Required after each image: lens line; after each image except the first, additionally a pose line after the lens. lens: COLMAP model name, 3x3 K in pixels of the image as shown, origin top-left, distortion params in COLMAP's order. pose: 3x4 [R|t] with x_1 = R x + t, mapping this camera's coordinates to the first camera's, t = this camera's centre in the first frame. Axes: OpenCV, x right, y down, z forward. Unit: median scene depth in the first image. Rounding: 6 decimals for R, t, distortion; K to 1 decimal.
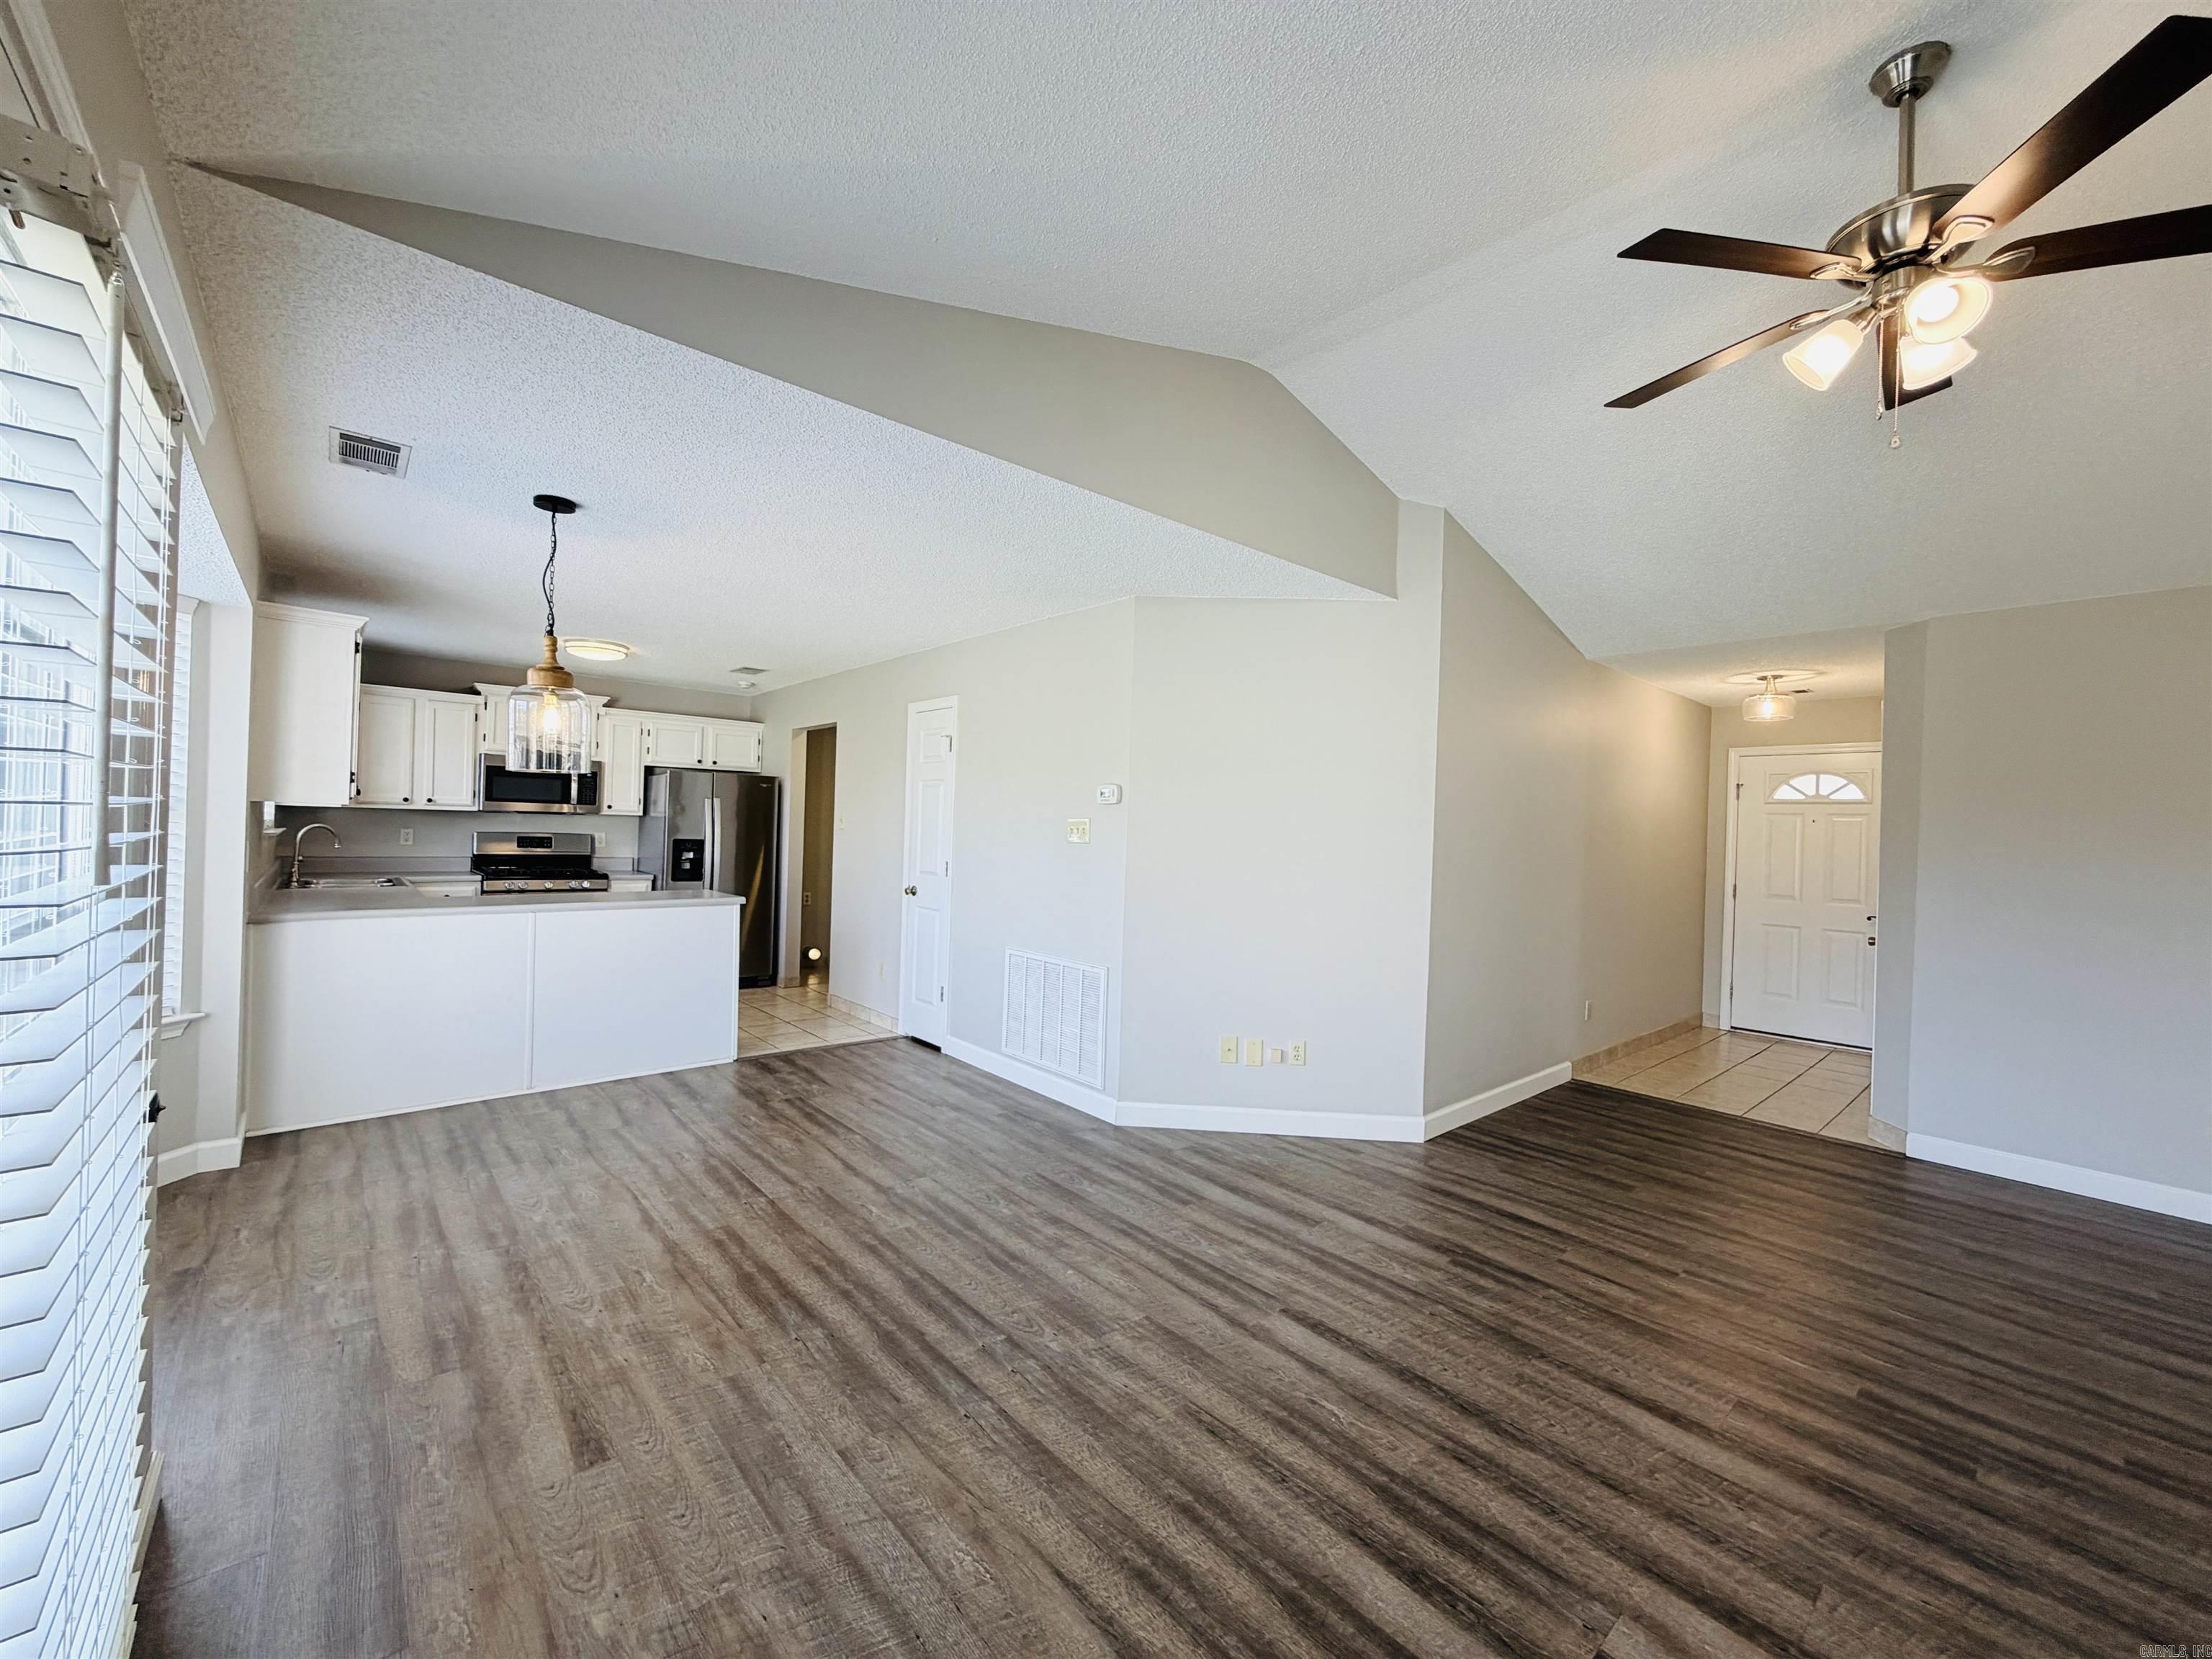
lens RADIAL K [[884.3, 0, 1100.0], [0, 884.3, 829.3], [0, 0, 1]] dist [-0.000037, -0.000381]
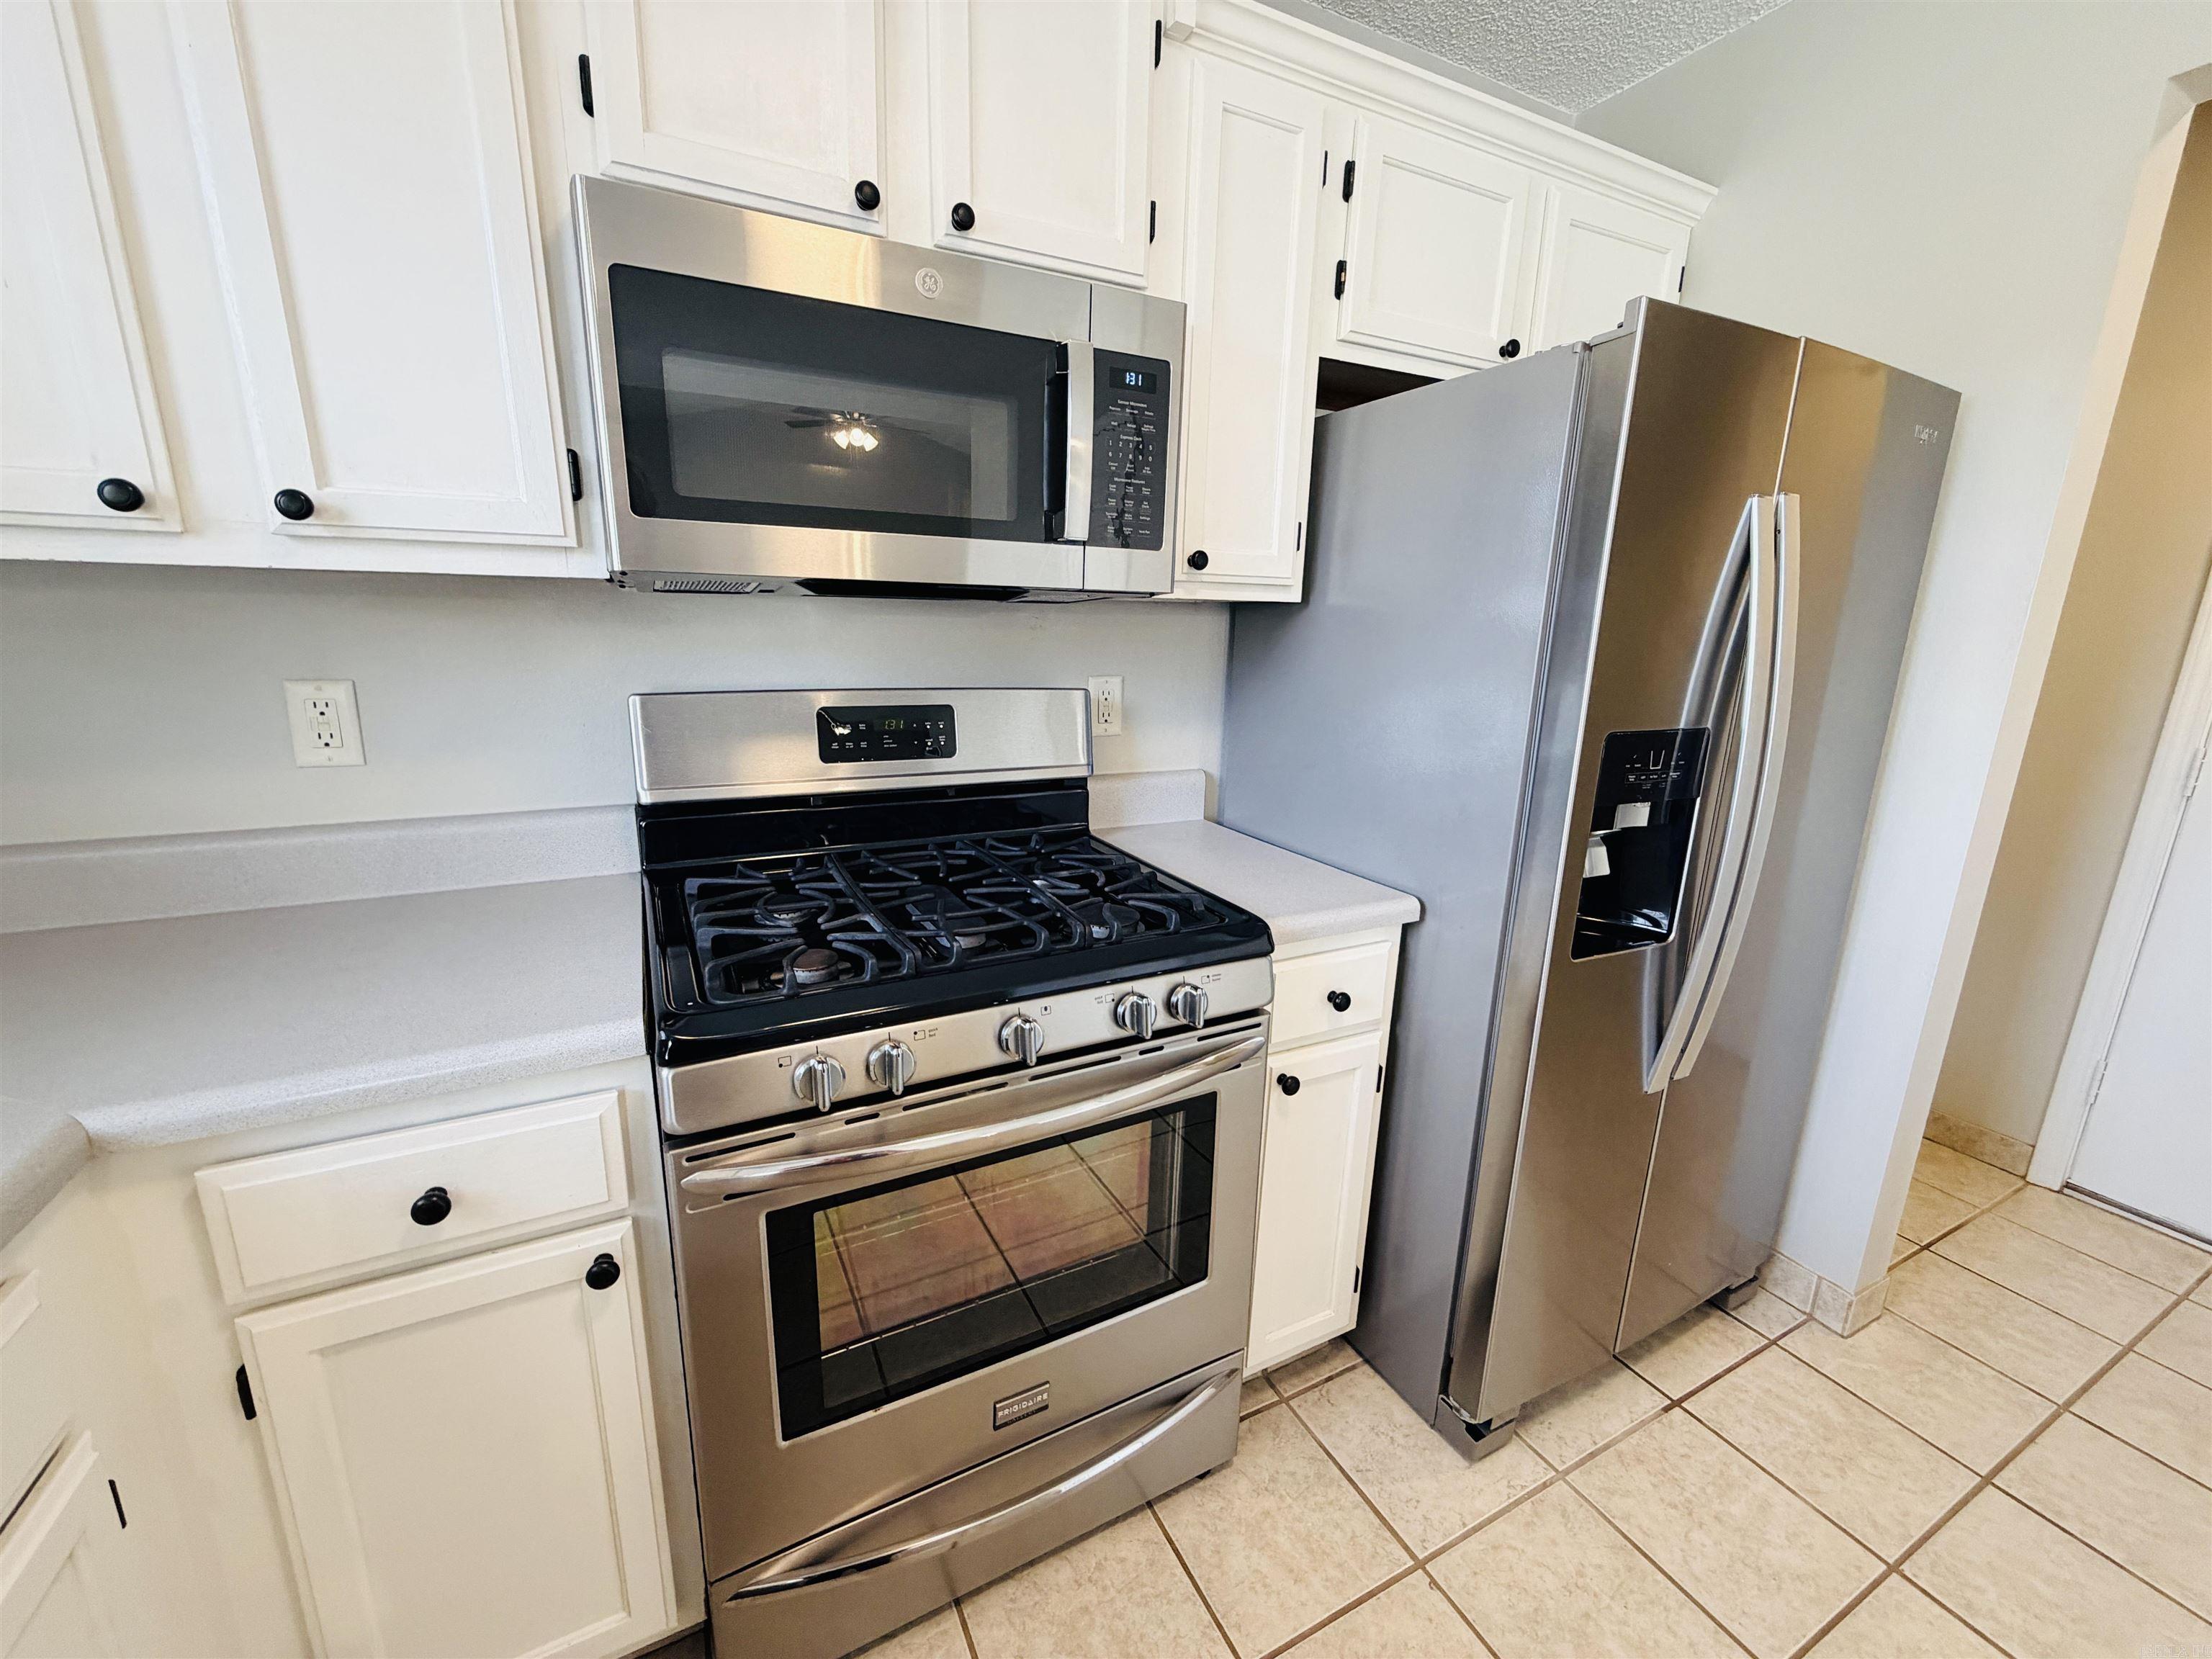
lens RADIAL K [[884.3, 0, 1107.1], [0, 884.3, 830.7], [0, 0, 1]] dist [-0.000037, -0.000381]
pose [[0.970653, 0.046646, -0.235916, -0.725604], [0.007349, 0.974796, 0.222976, -0.014033], [0.240370, -0.218167, 0.945846, 1.087566]]
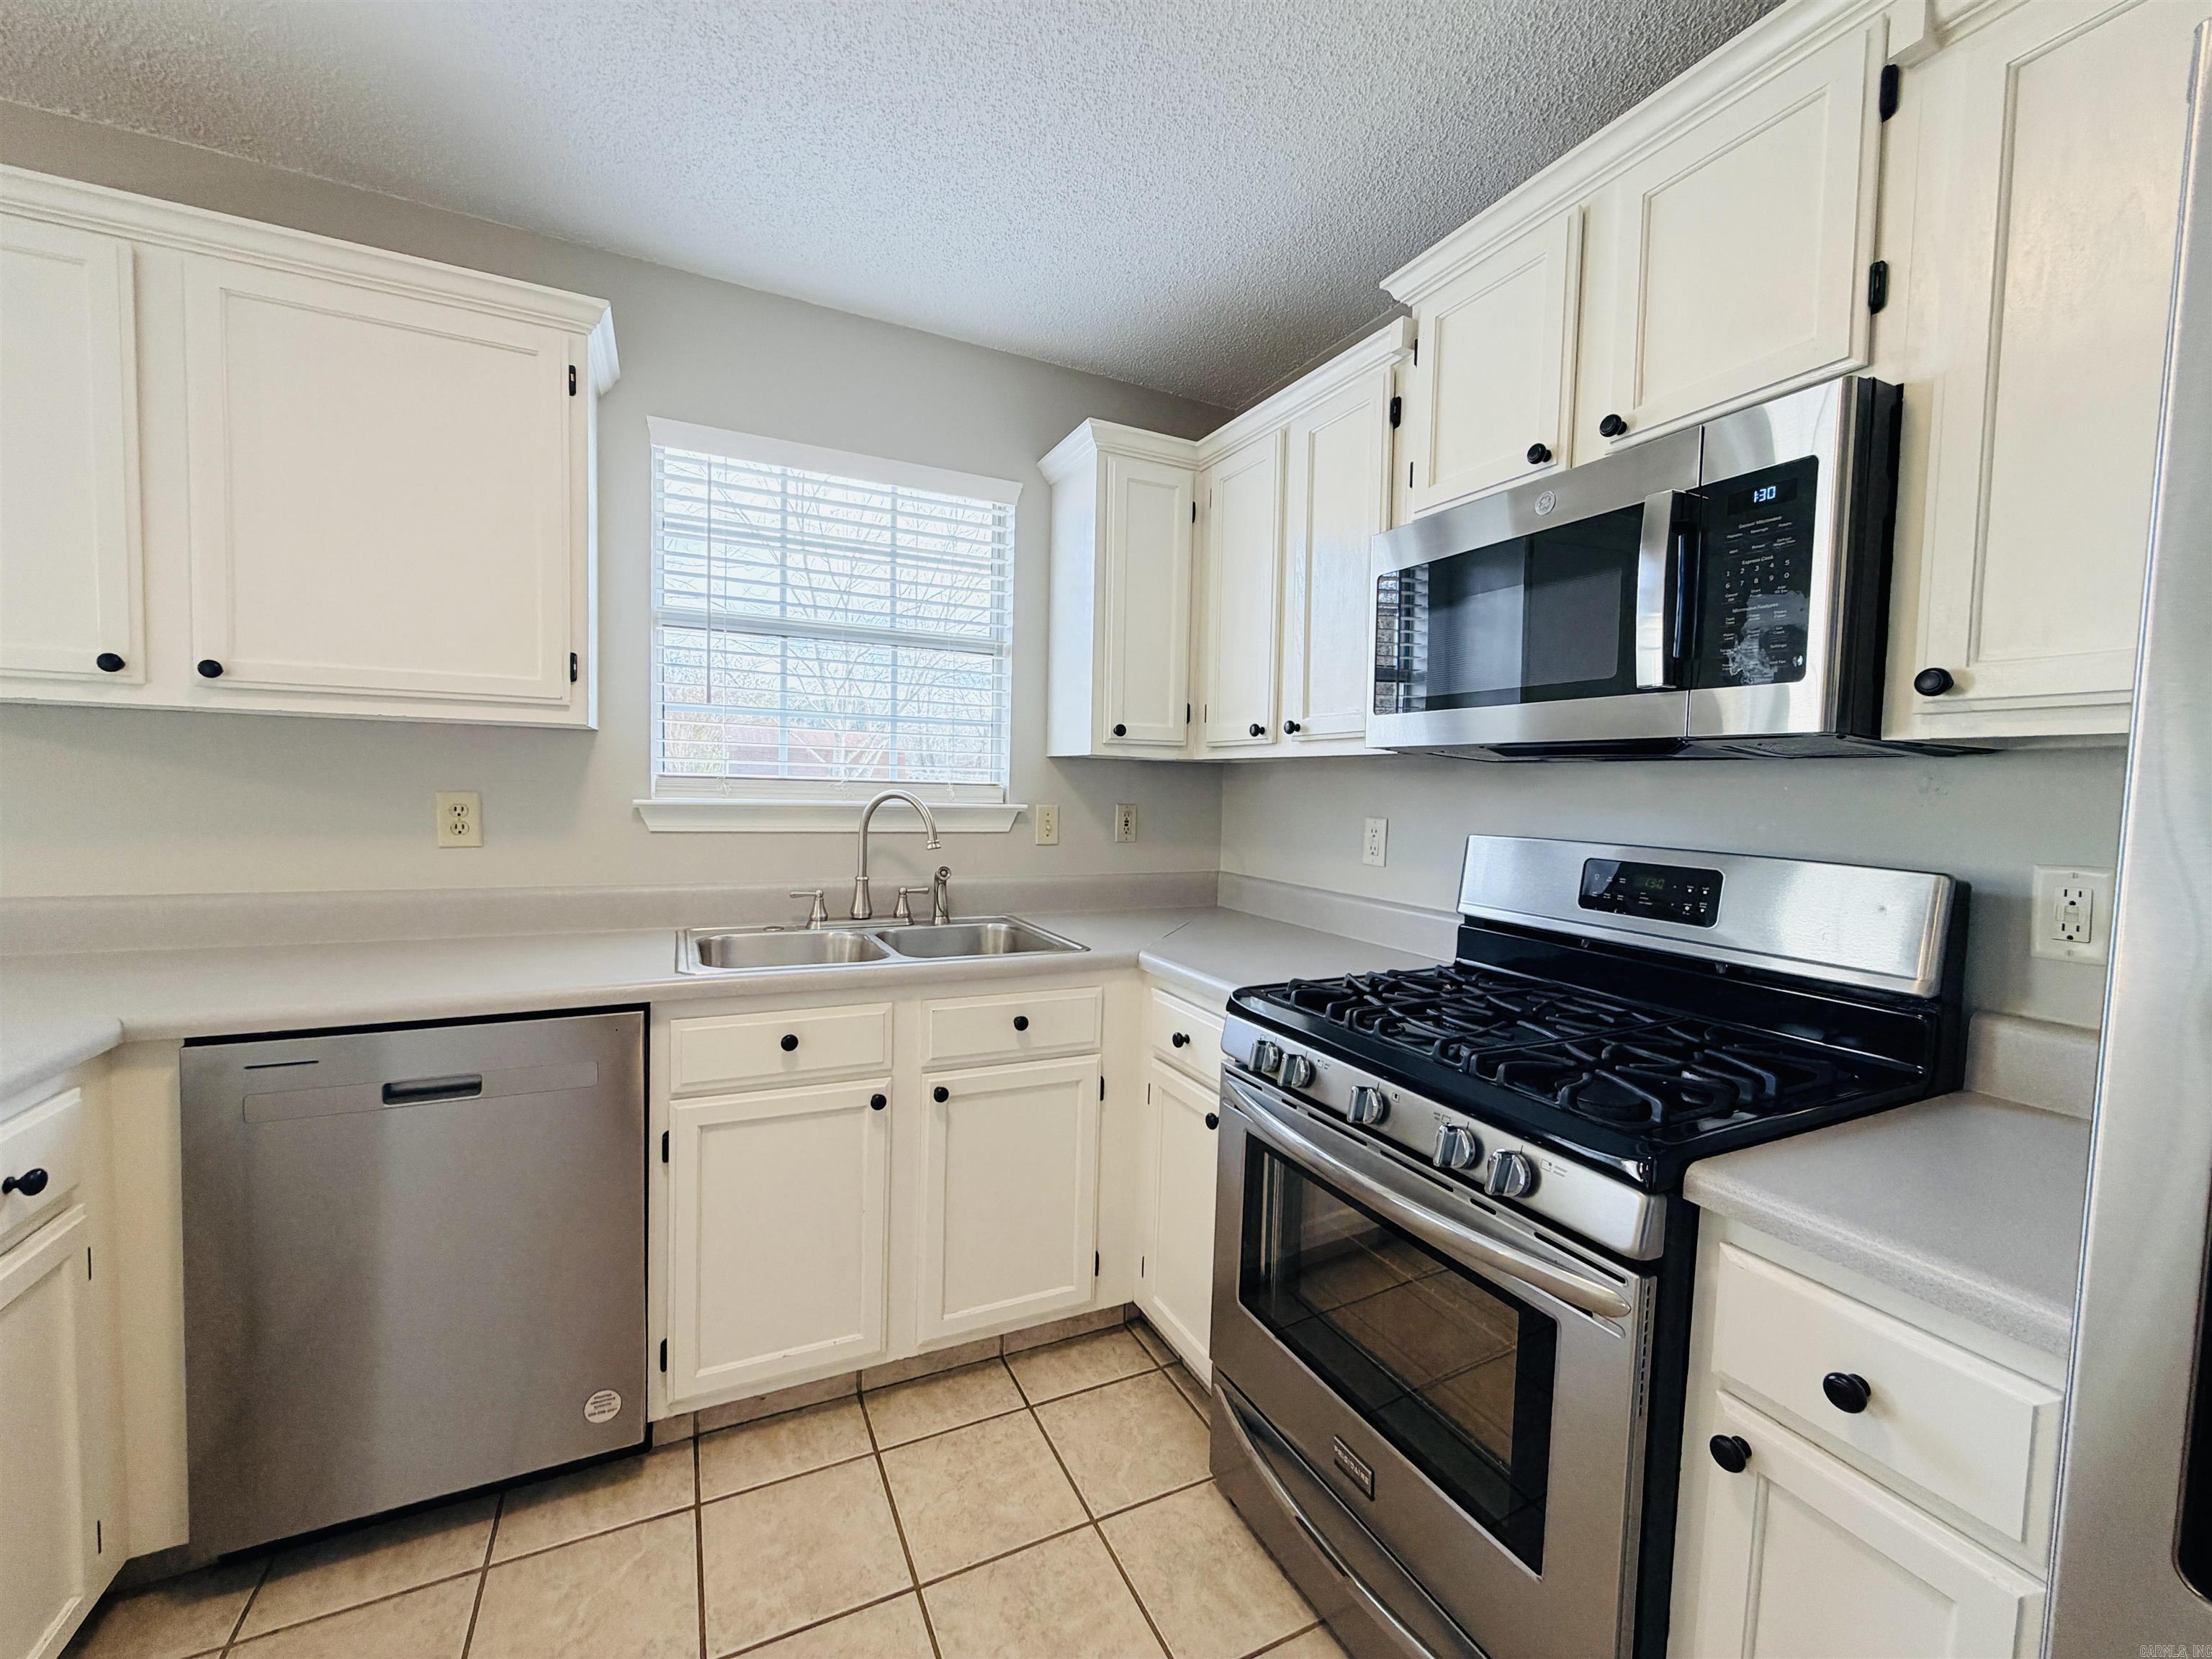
lens RADIAL K [[884.3, 0, 1098.3], [0, 884.3, 829.0], [0, 0, 1]] dist [-0.000037, -0.000381]
pose [[-0.261730, 0.012160, -0.965065, -0.532007], [-0.036108, 0.999097, 0.022382, -0.000757], [0.964466, 0.040704, -0.261054, 1.258411]]
